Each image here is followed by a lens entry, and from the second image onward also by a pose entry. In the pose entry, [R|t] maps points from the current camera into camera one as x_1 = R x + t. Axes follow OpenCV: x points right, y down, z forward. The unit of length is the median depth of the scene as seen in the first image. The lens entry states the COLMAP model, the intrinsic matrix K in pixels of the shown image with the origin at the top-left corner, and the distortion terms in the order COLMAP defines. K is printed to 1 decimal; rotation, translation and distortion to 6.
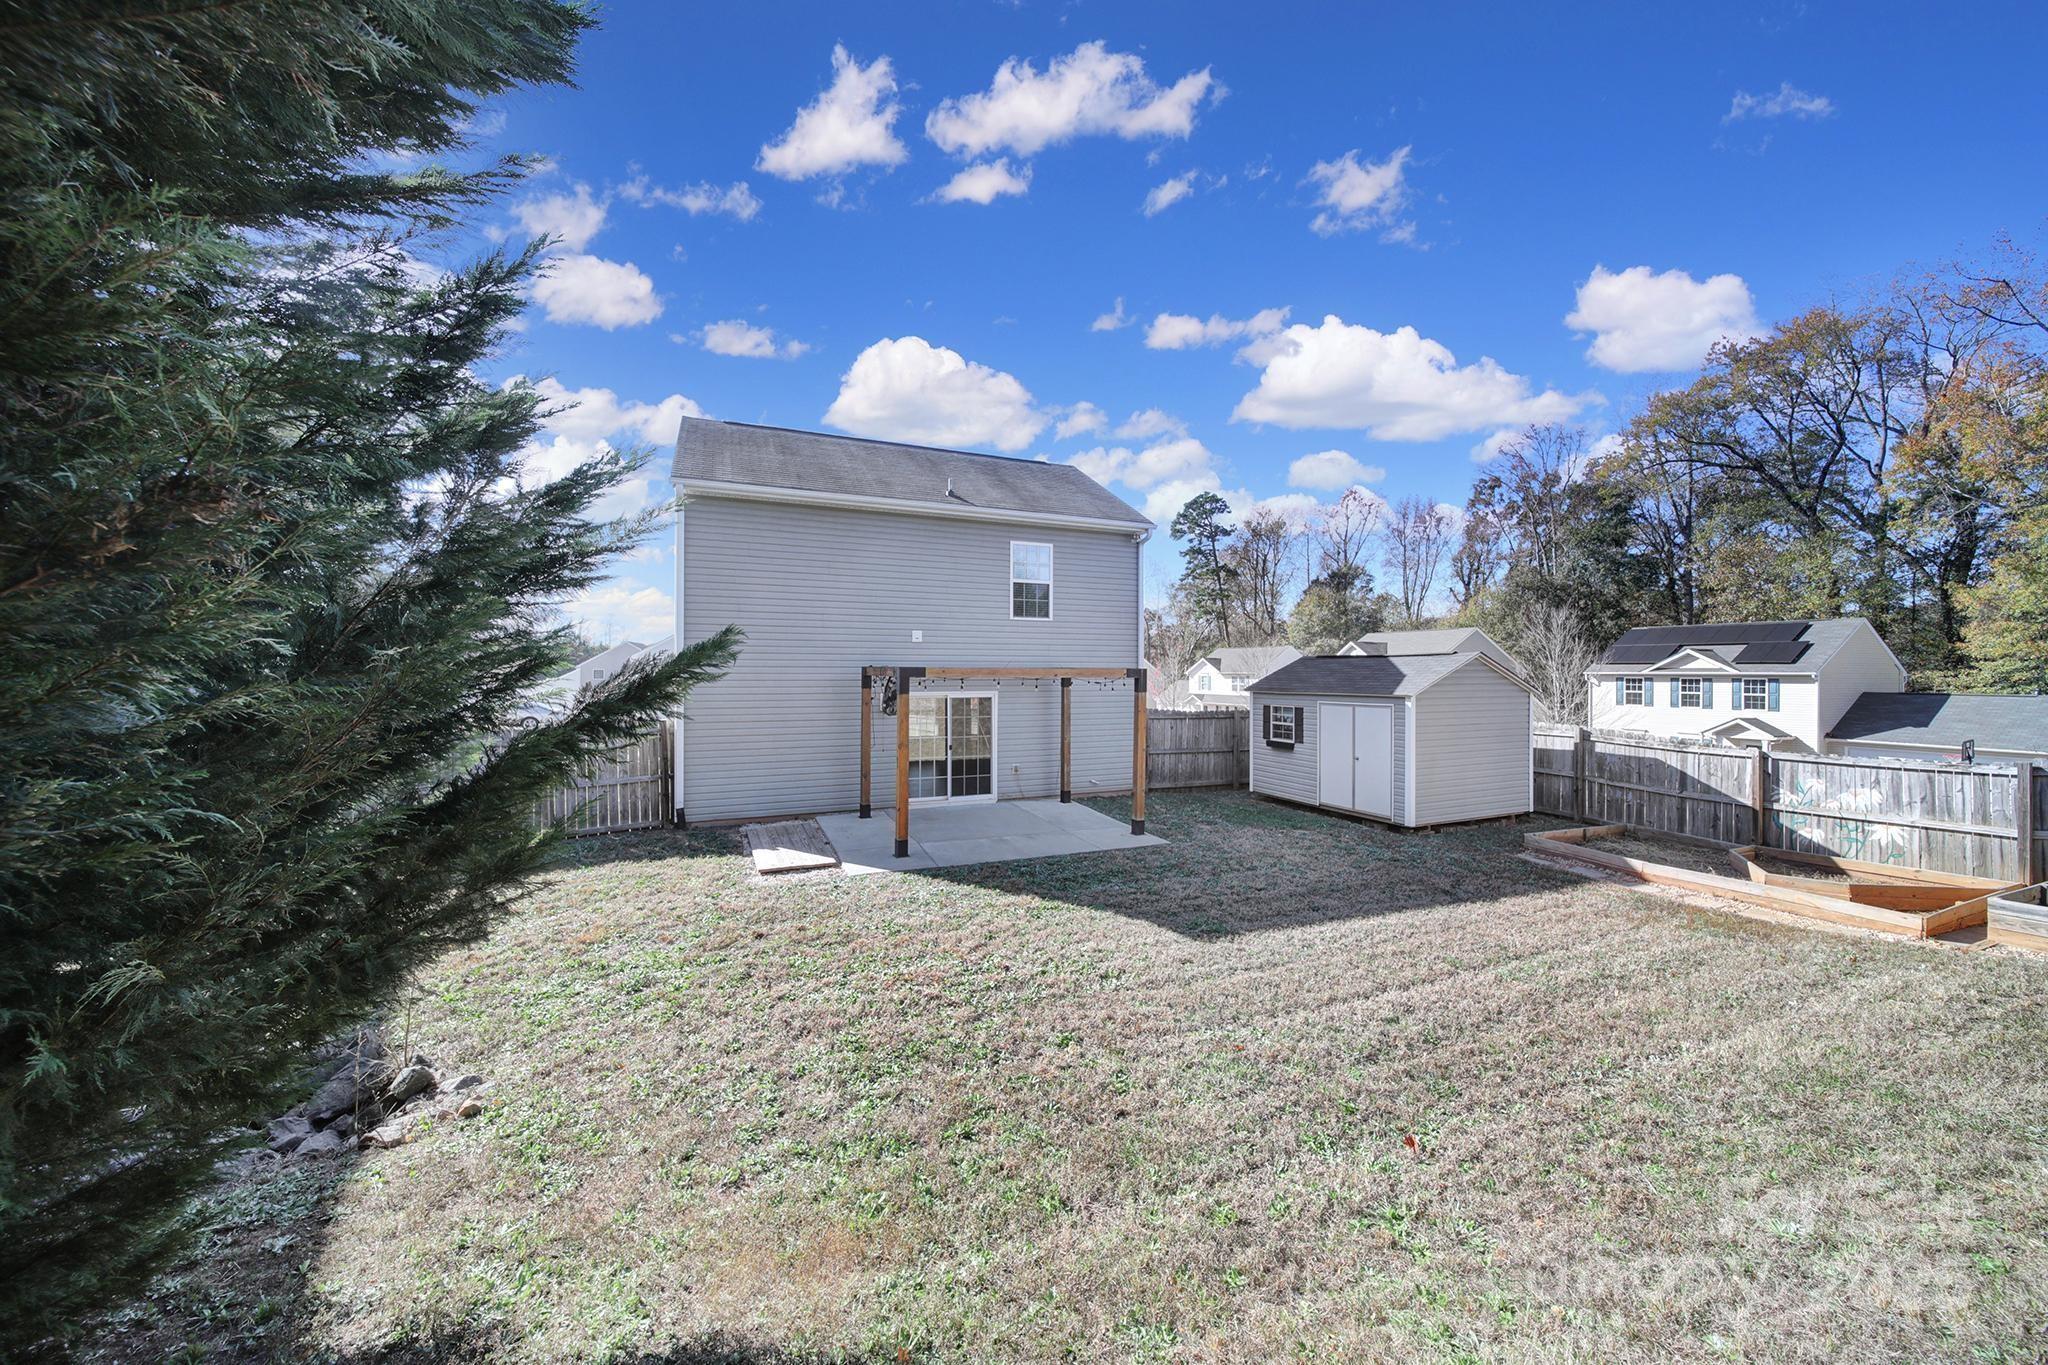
lens RADIAL K [[720.0, 0, 1027.6], [0, 720.0, 674.5], [0, 0, 1]] dist [0.000147, -0.002057]
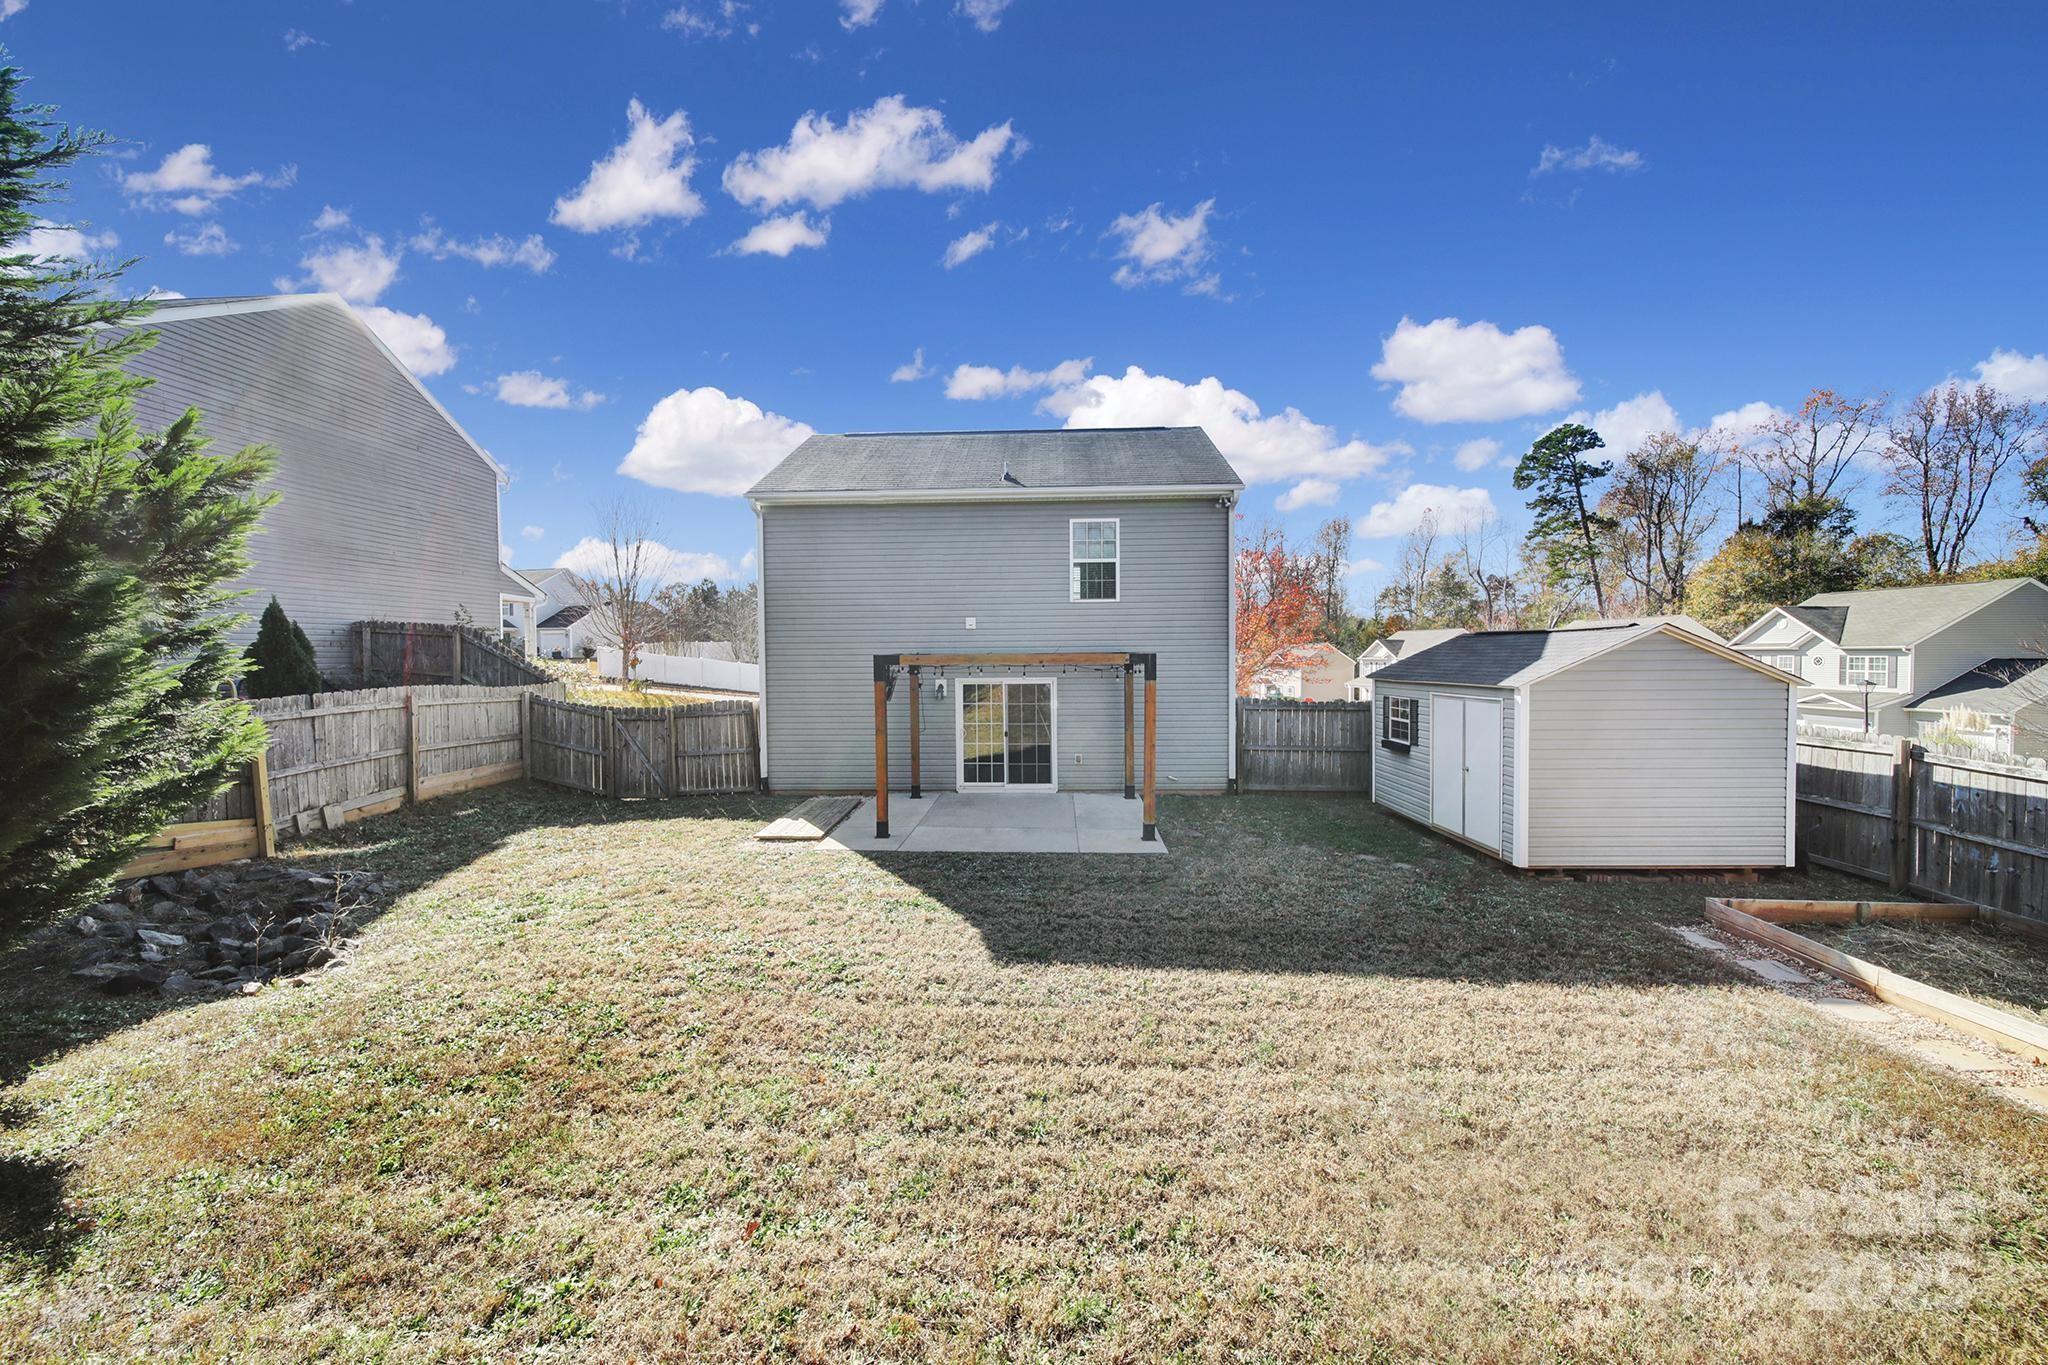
lens RADIAL K [[720.0, 0, 1027.6], [0, 720.0, 674.5], [0, 0, 1]] dist [0.000147, -0.002057]
pose [[0.901396, 0.002379, -0.432989, 0.340254], [0.008387, 0.999701, 0.022952, -0.003279], [0.432915, -0.024320, 0.901107, 0.115509]]
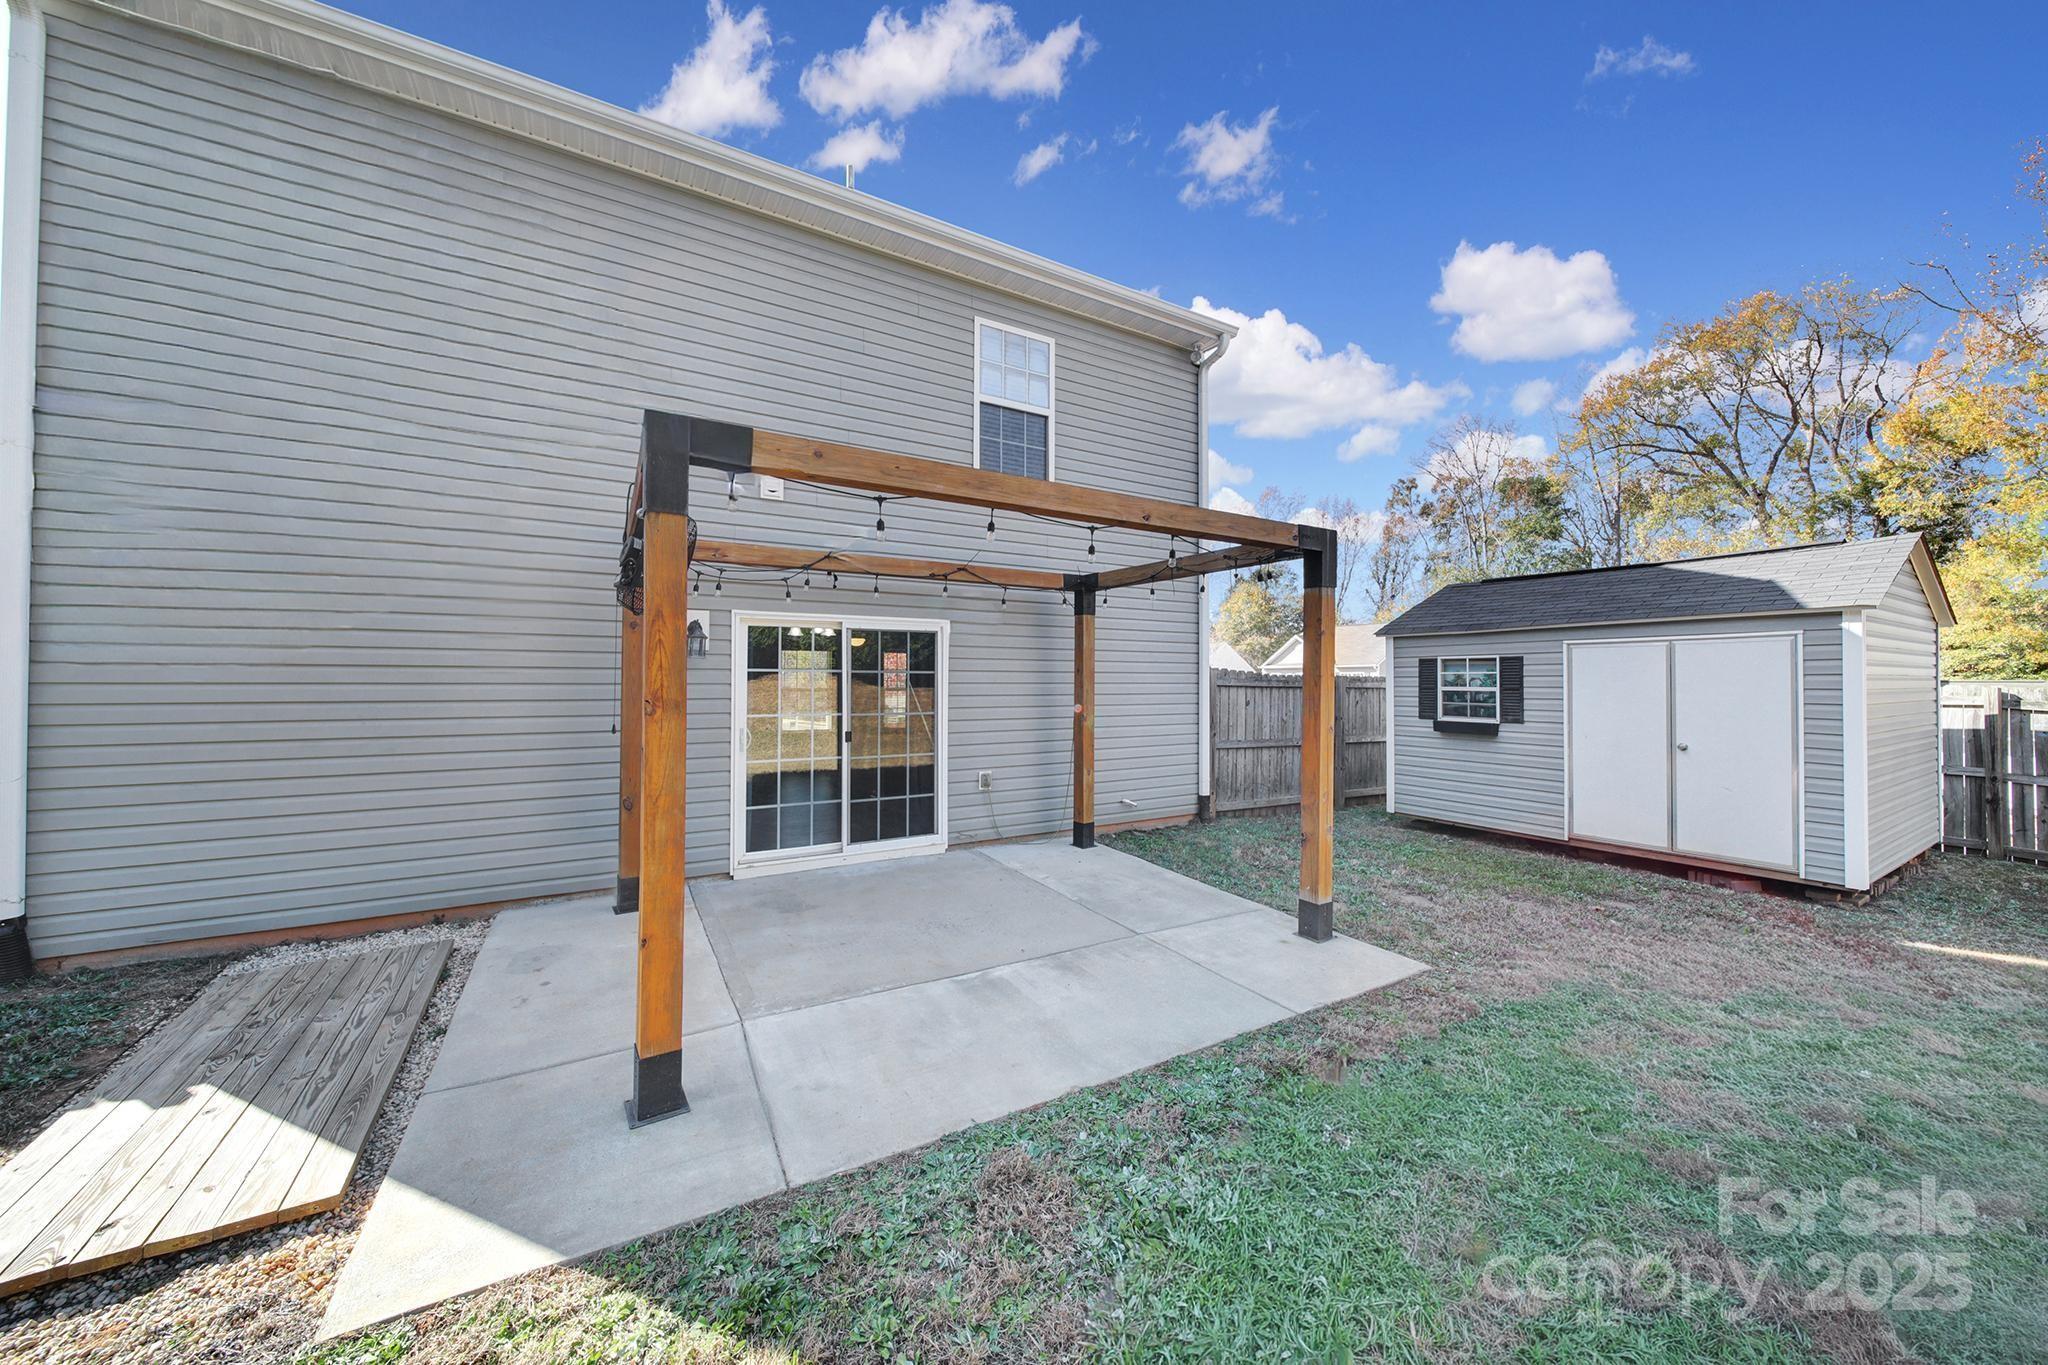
lens RADIAL K [[720.0, 0, 1027.6], [0, 720.0, 674.5], [0, 0, 1]] dist [0.000147, -0.002057]
pose [[0.992383, 0.000007, 0.123195, -0.048815], [0.001175, 0.999954, -0.009529, 0.064610], [-0.123189, 0.009601, 0.992337, 0.517839]]
